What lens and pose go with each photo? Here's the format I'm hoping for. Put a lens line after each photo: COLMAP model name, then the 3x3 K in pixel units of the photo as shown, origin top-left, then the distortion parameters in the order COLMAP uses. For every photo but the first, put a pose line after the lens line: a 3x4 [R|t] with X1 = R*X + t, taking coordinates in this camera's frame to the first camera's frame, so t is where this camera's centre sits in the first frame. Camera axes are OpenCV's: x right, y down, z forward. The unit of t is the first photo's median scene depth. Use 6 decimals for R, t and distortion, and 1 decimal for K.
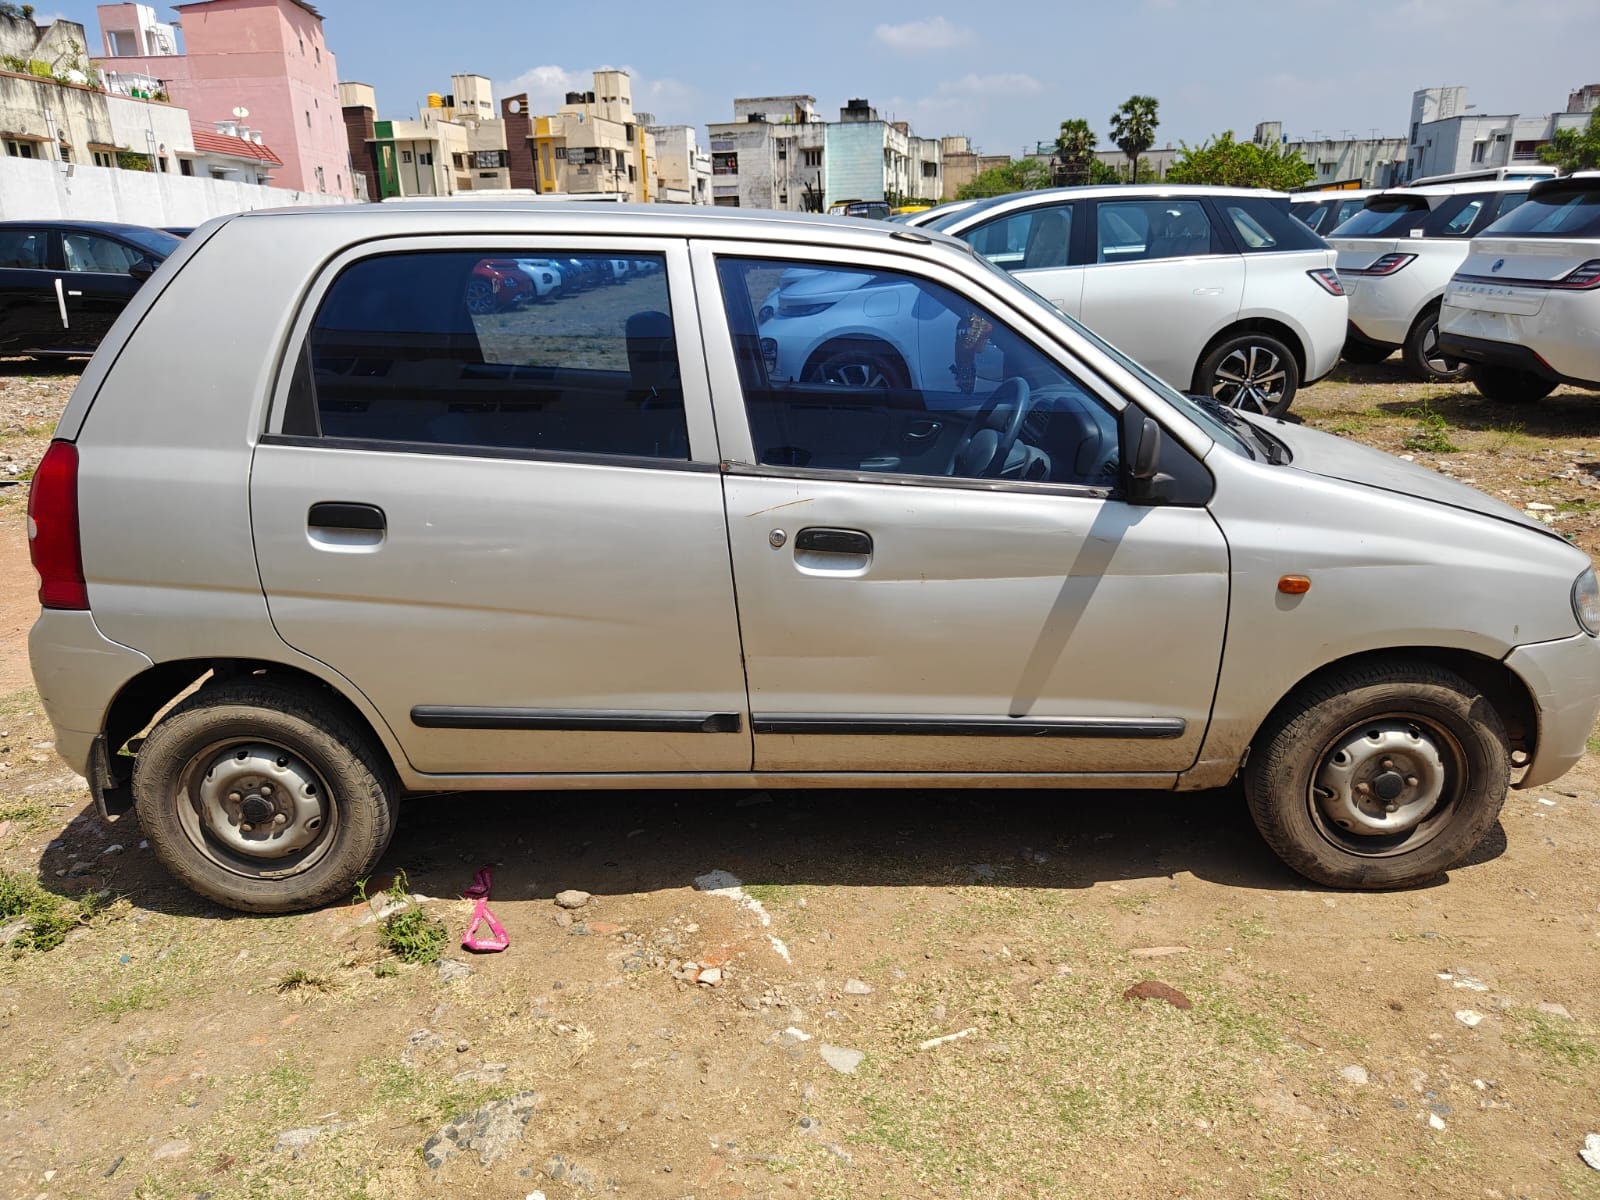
lens RADIAL K [[1162.1, 0, 805.1], [0, 1162.1, 603.9], [0, 0, 1]] dist [-0.000356, -0.000168]
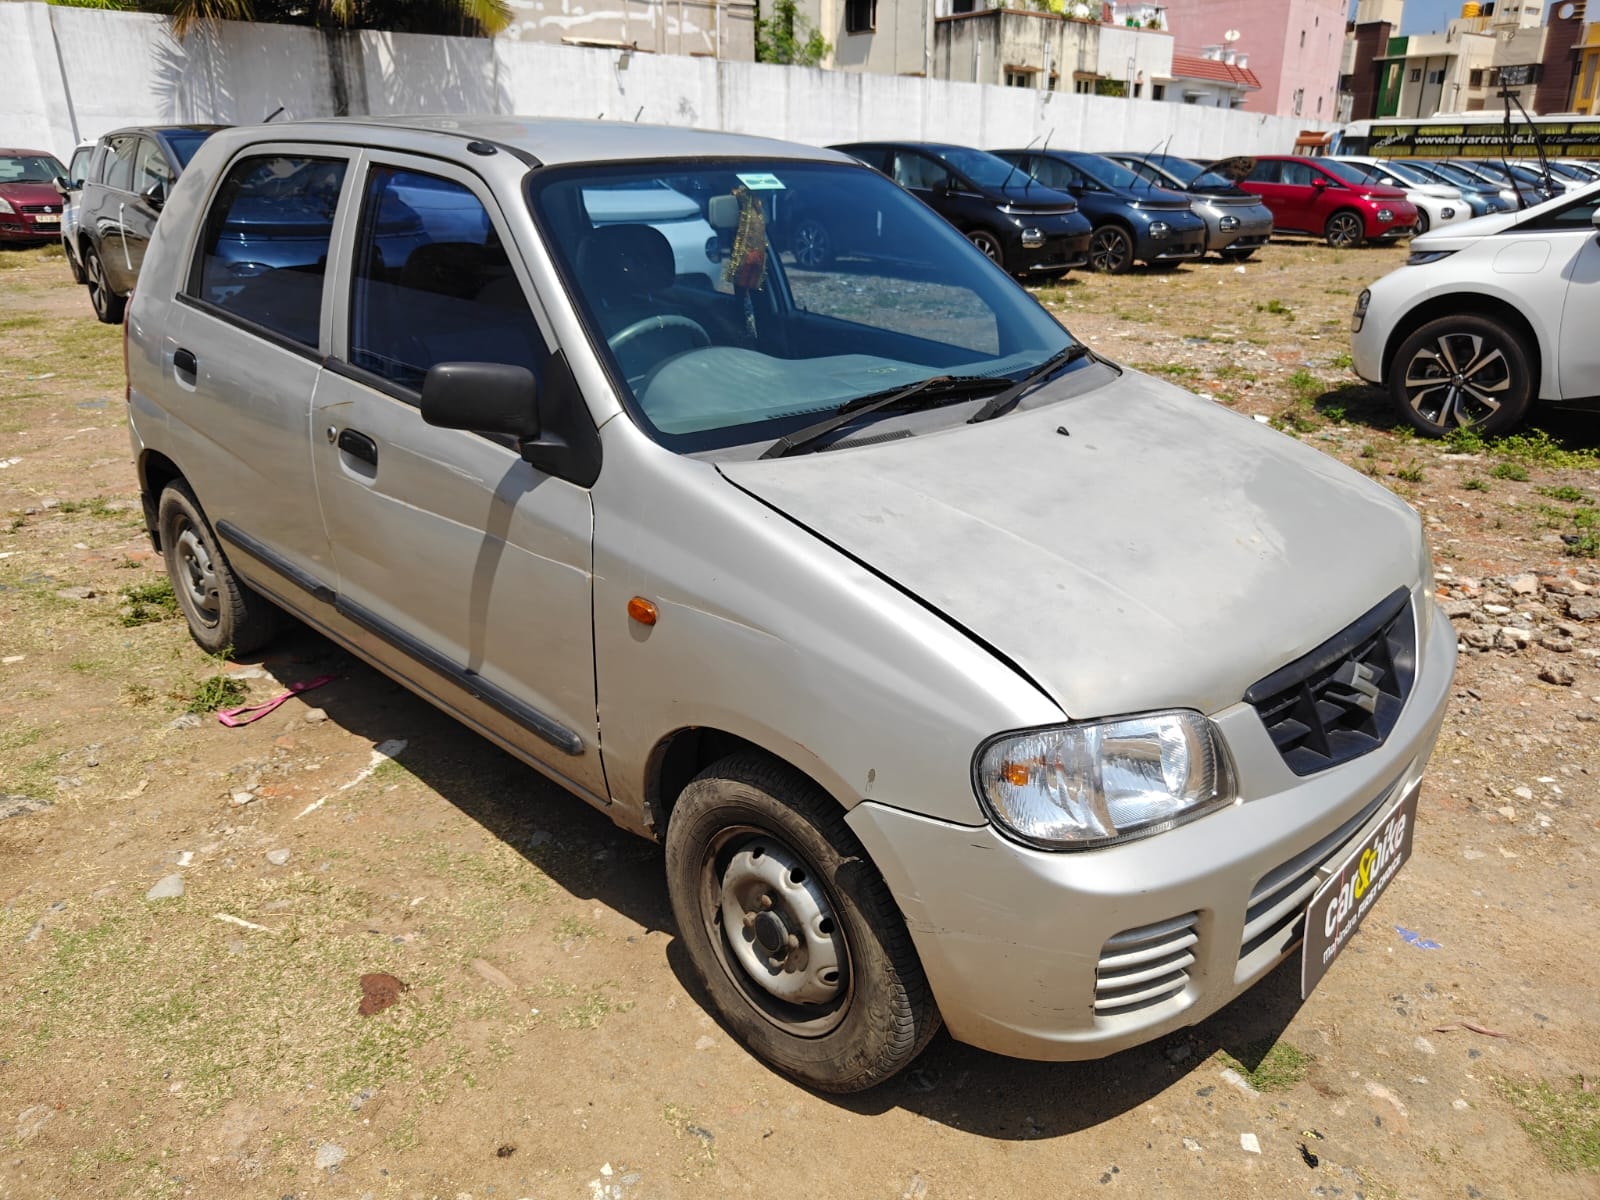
lens RADIAL K [[1162.1, 0, 793.0], [0, 1162.1, 601.8], [0, 0, 1]] dist [-0.001213, -0.002914]
pose [[0.702493, 0.265246, -0.660415, 0.030609], [-0.228260, 0.962902, 0.143932, -0.004765], [0.674093, 0.049635, 0.736977, 0.015460]]
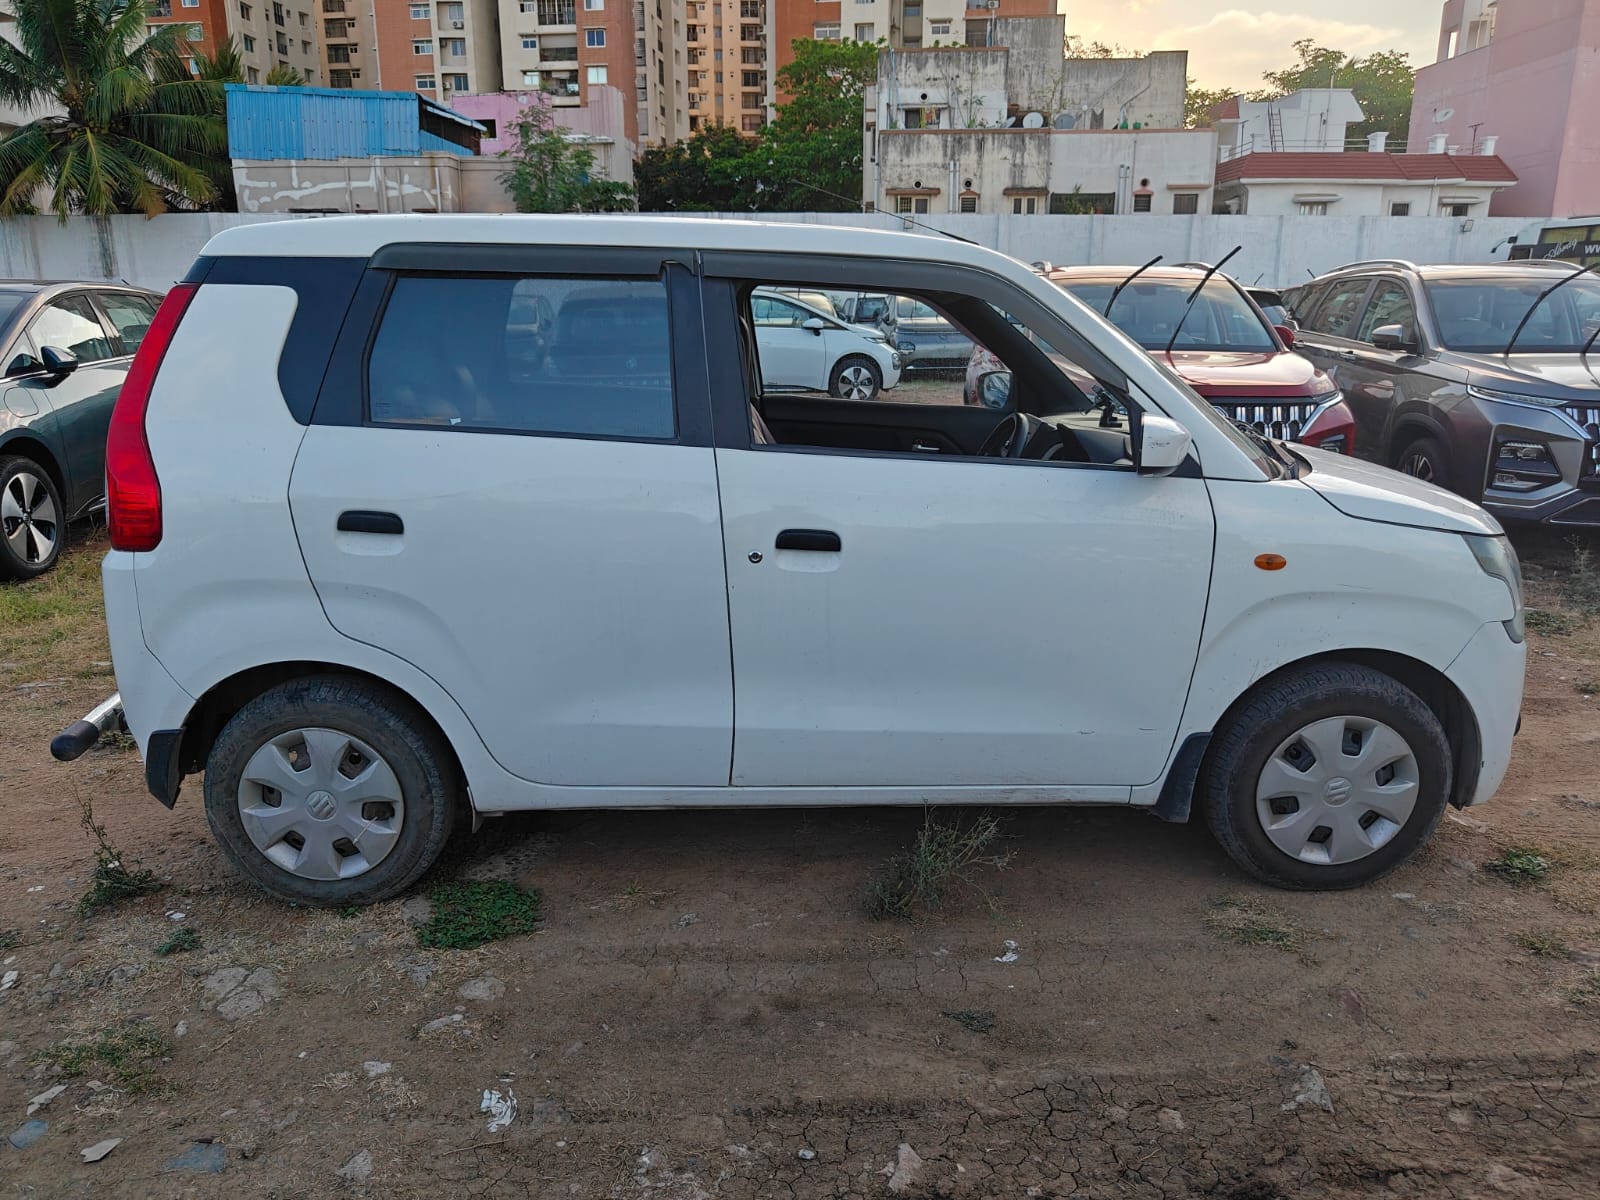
lens RADIAL K [[1154.8, 0, 800.0], [0, 1154.8, 600.0], [0, 0, 1]] dist [0.000385, 0.001043]
pose [[0.051406, 0.273120, -0.960606, 0.197949], [-0.294075, 0.923370, 0.246796, -0.140574], [0.954399, 0.269803, 0.127784, 0.421610]]
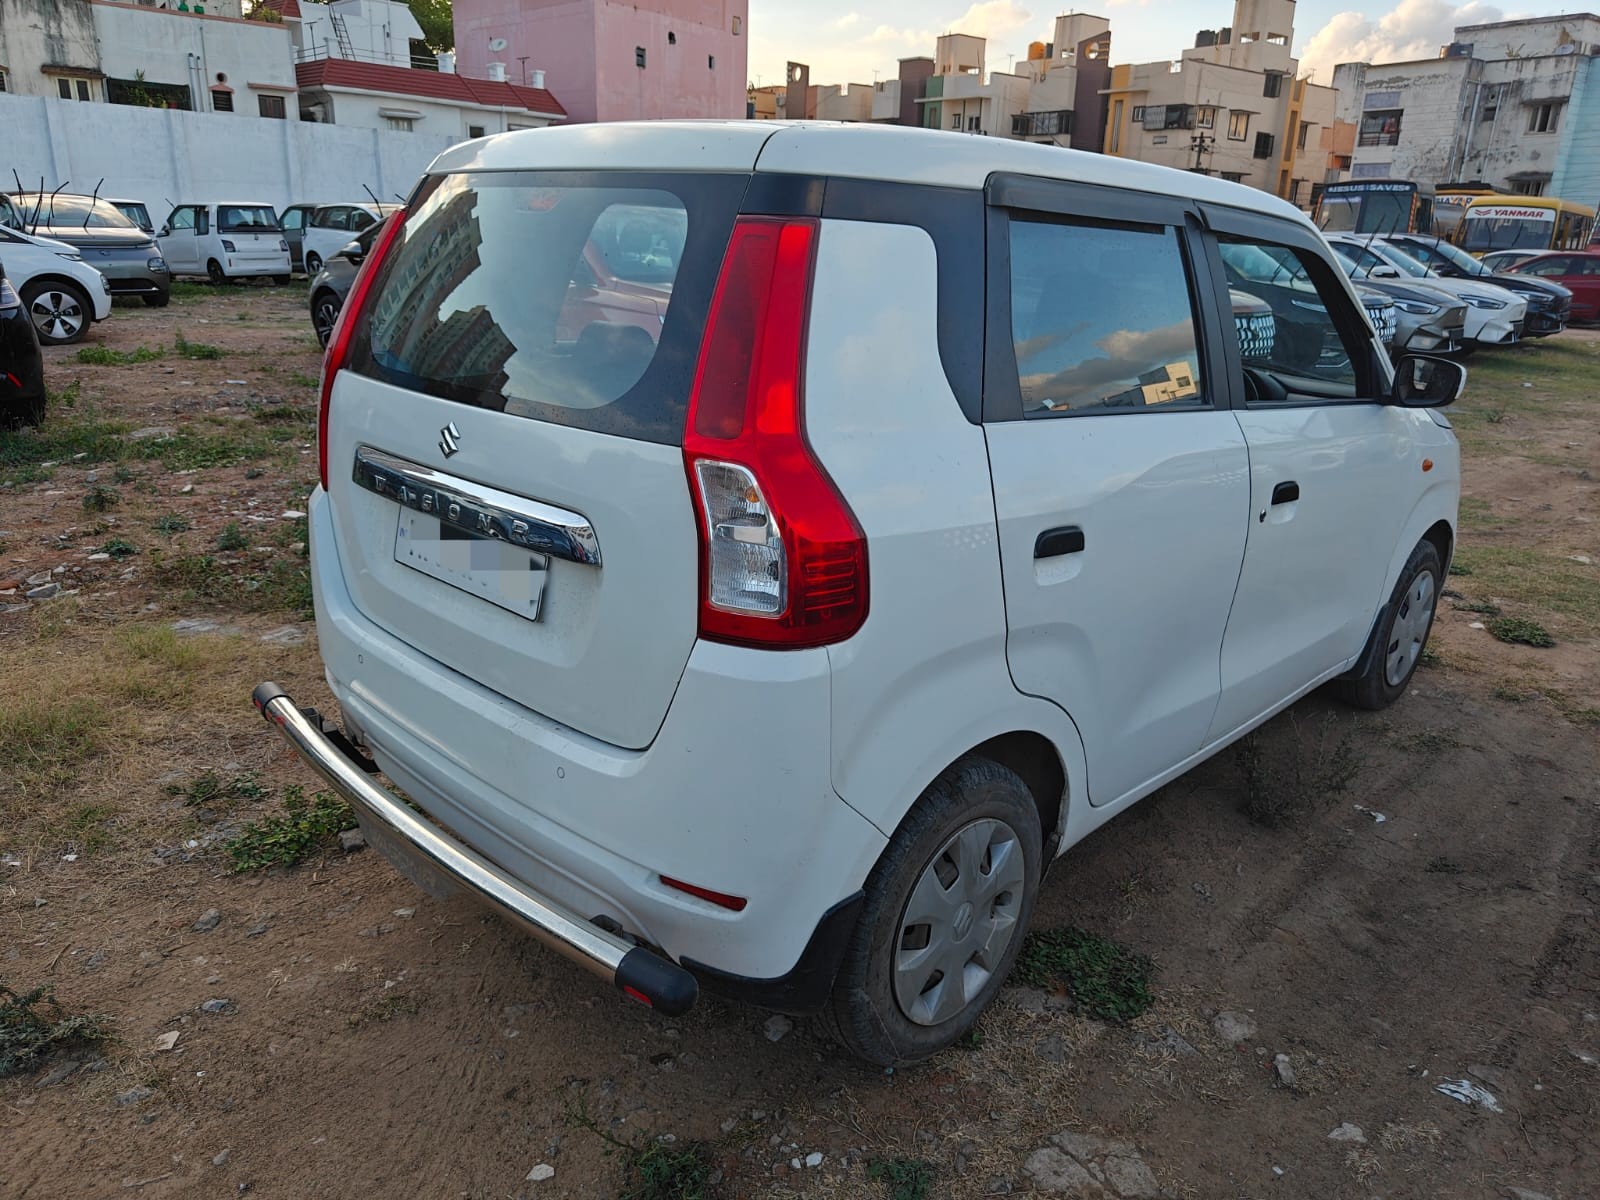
lens RADIAL K [[1148.6, 0, 808.6], [0, 1148.6, 607.7], [0, 0, 1]] dist [-0.000024, 0.000972]
pose [[0.739928, 0.255725, -0.622182, 0.177754], [-0.247421, 0.963547, 0.101786, -0.130937], [0.625531, 0.078626, 0.776227, 0.391087]]
